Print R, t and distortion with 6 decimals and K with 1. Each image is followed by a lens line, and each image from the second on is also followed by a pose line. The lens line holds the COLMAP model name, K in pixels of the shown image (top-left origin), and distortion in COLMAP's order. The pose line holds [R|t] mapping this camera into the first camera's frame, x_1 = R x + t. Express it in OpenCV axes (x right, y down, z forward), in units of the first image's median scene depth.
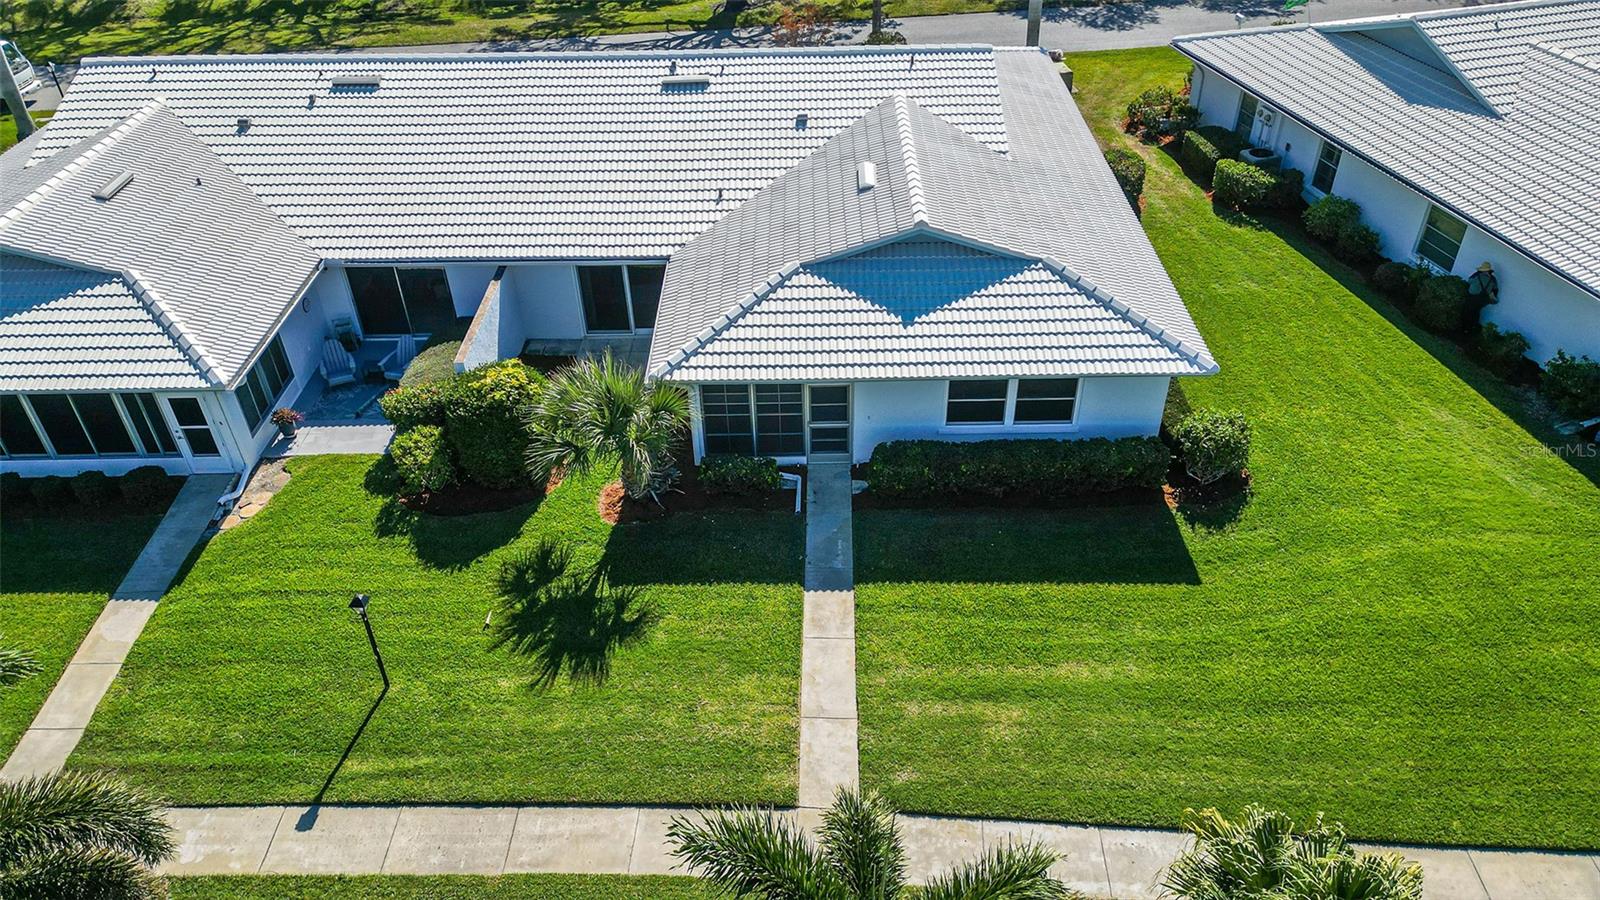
lens RADIAL K [[1104.2, 0, 800.0], [0, 1104.2, 450.0], [0, 0, 1]] dist [0.079363, -0.073995]
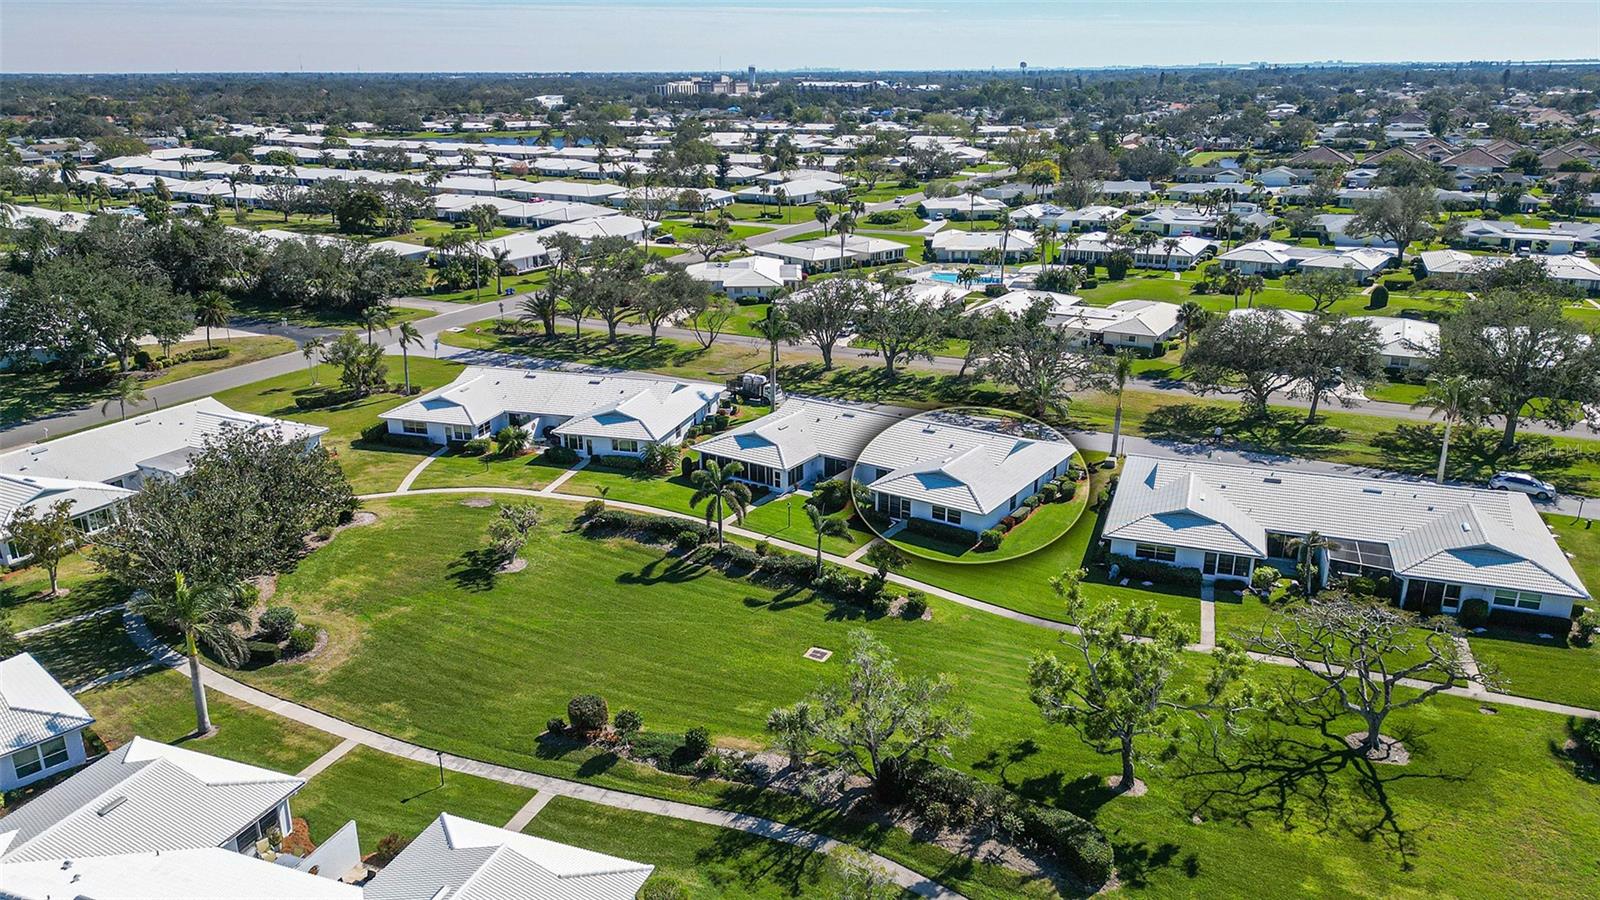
lens RADIAL K [[1111.1, 0, 800.0], [0, 1111.1, 450.0], [0, 0, 1]] dist [0.101912, -0.119592]
pose [[0.826611, 0.193637, -0.528412, 1.460619], [-0.346247, 0.915185, -0.206274, 0.600524], [0.443653, 0.353470, 0.823548, -2.083646]]
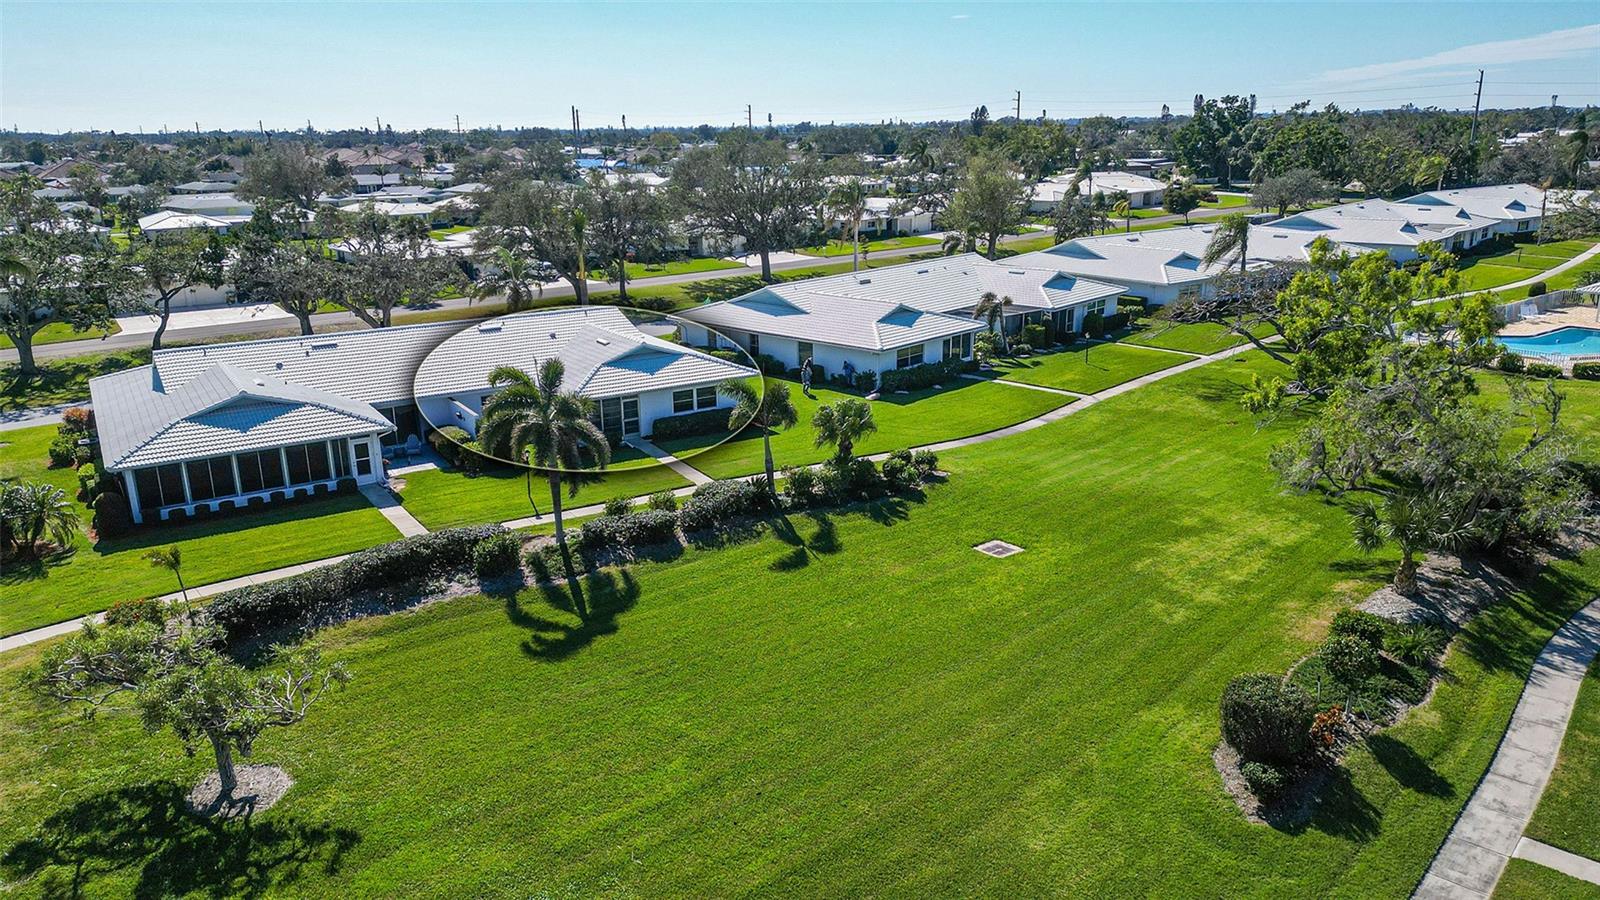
lens RADIAL K [[1111.1, 0, 800.0], [0, 1111.1, 450.0], [0, 0, 1]] dist [0.101912, -0.119592]
pose [[0.838940, -0.143892, 0.524857, -0.807083], [0.324334, 0.906631, -0.269864, 0.691509], [-0.437020, 0.396629, 0.807279, -0.957796]]
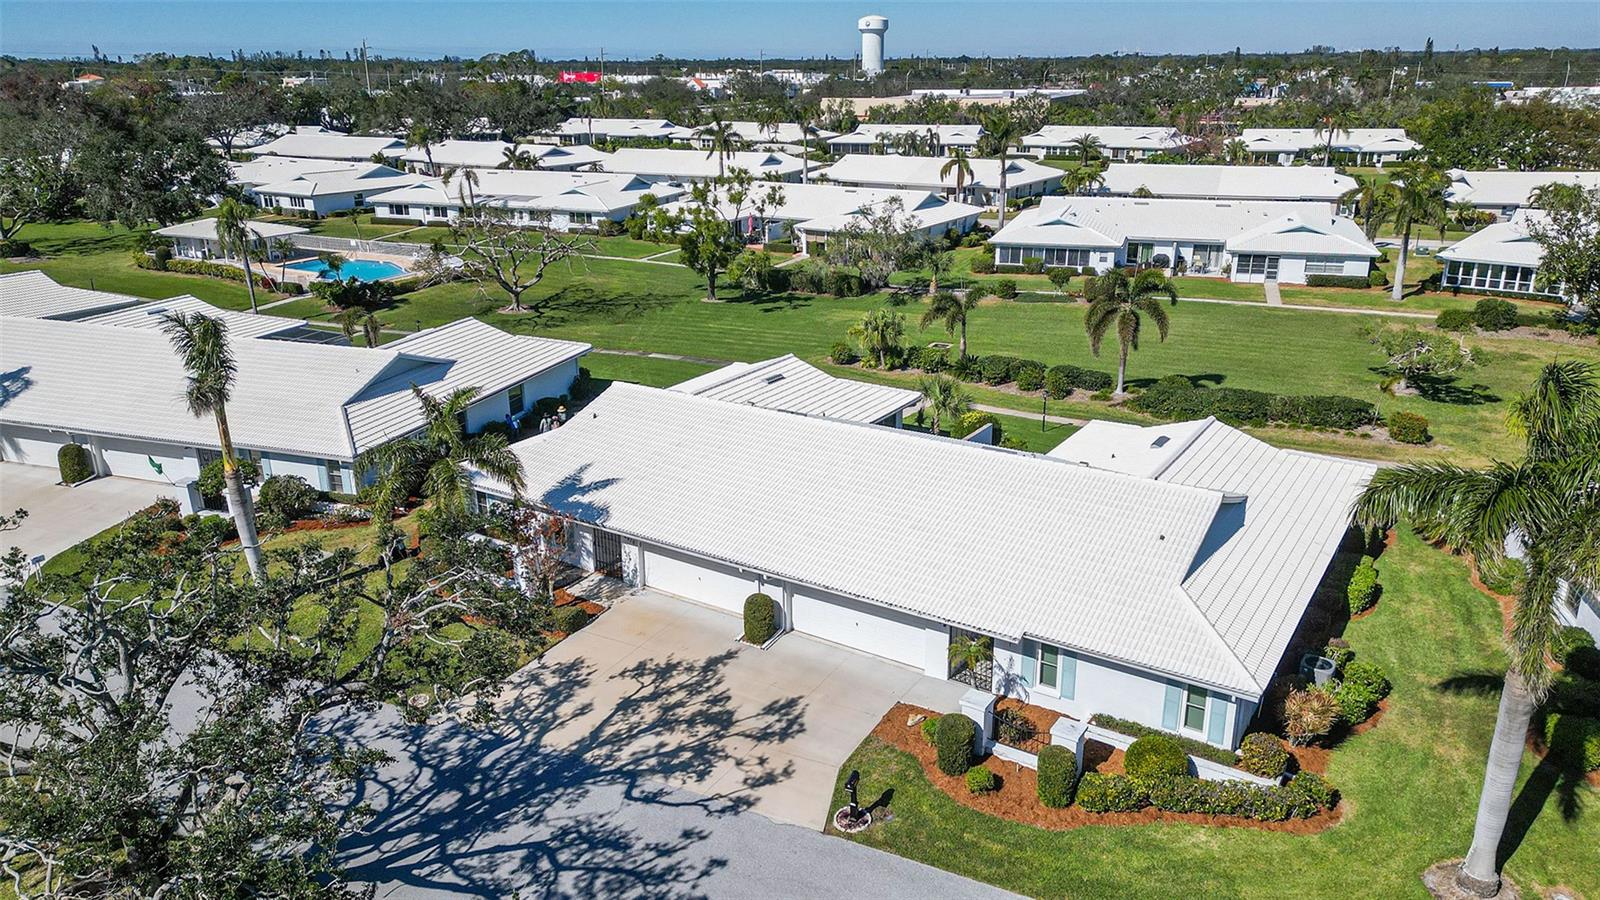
lens RADIAL K [[1111.1, 0, 800.0], [0, 1111.1, 450.0], [0, 0, 1]] dist [0.101912, -0.119592]
pose [[-0.840263, -0.148282, 0.521508, -0.935216], [0.349675, 0.586881, 0.730272, -1.445698], [-0.414349, 0.795979, -0.441284, 1.770800]]
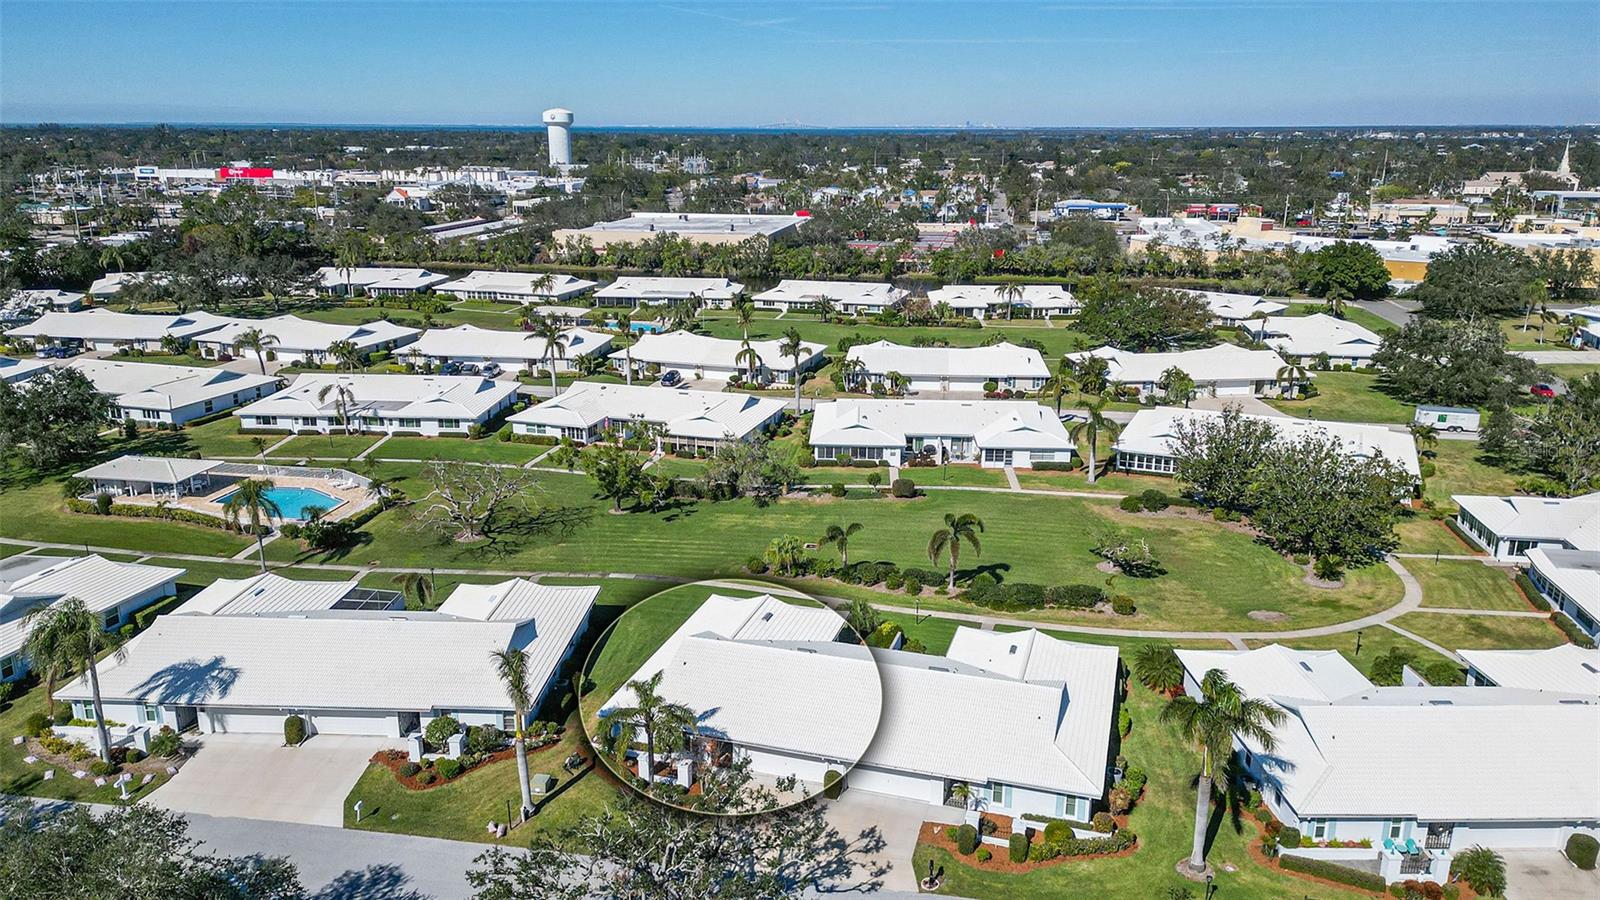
lens RADIAL K [[1130.4, 0, 792.6], [0, 1130.4, 471.7], [0, 0, 1]] dist [0.079439, -0.086360]
pose [[-0.953347, -0.060363, 0.295781, -0.836237], [0.201758, 0.601422, 0.773036, -2.642595], [-0.224552, 0.796648, -0.561185, 2.204567]]
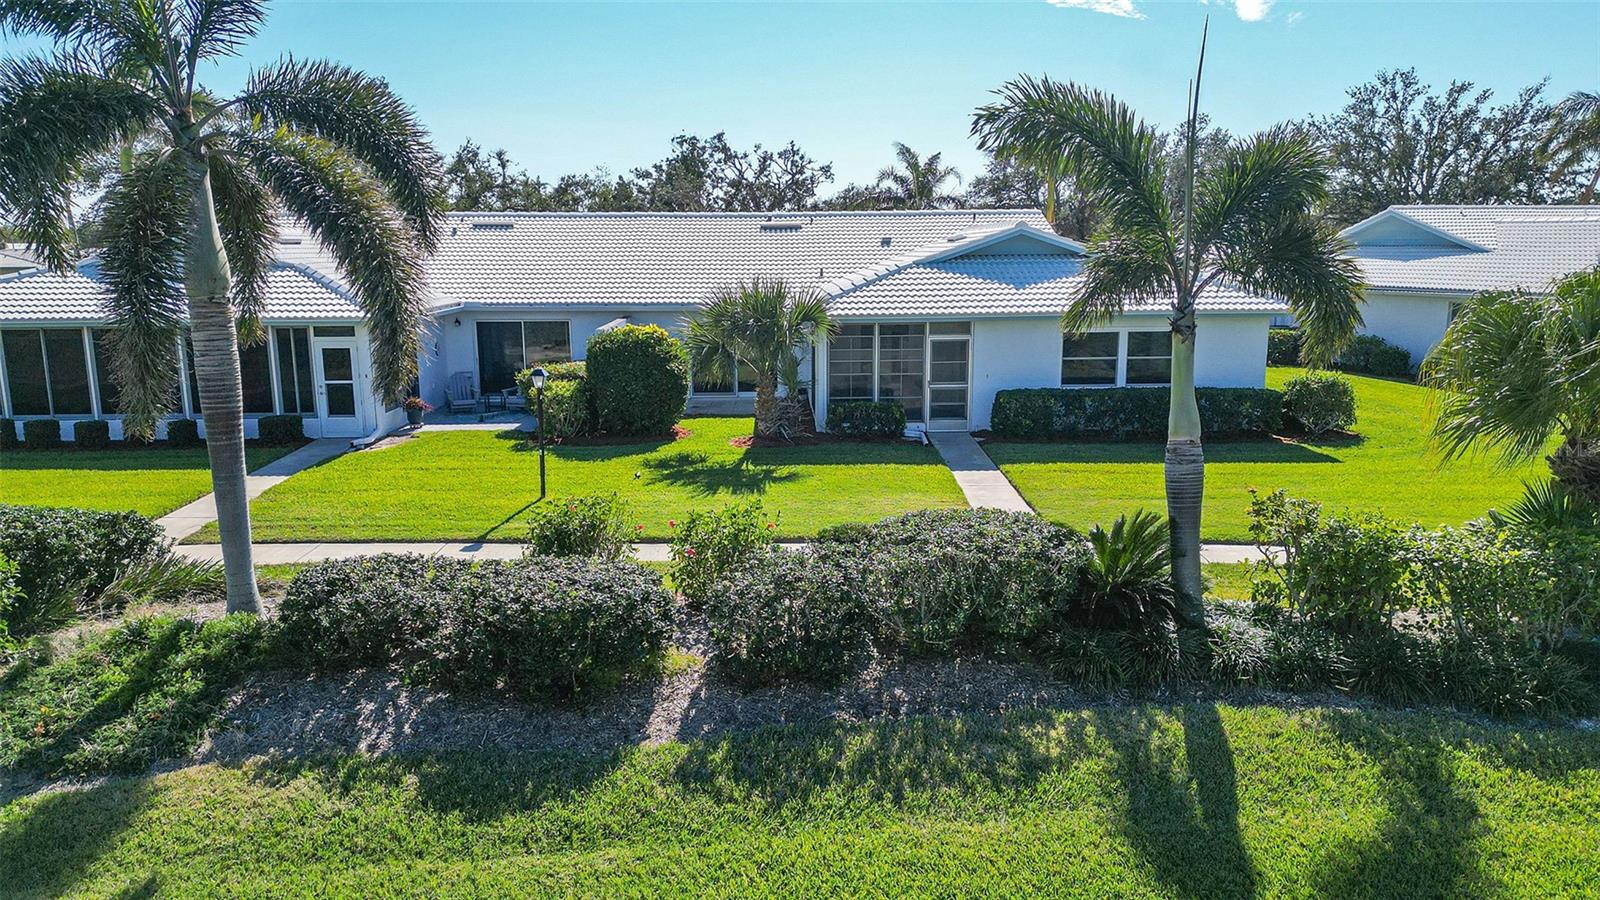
lens RADIAL K [[1111.1, 0, 800.0], [0, 1111.1, 450.0], [0, 0, 1]] dist [0.101912, -0.119592]
pose [[0.999632, 0.012268, 0.024213, -0.114974], [-0.000170, 0.894850, -0.446368, 0.413845], [-0.027143, 0.446199, 0.894522, 0.072138]]
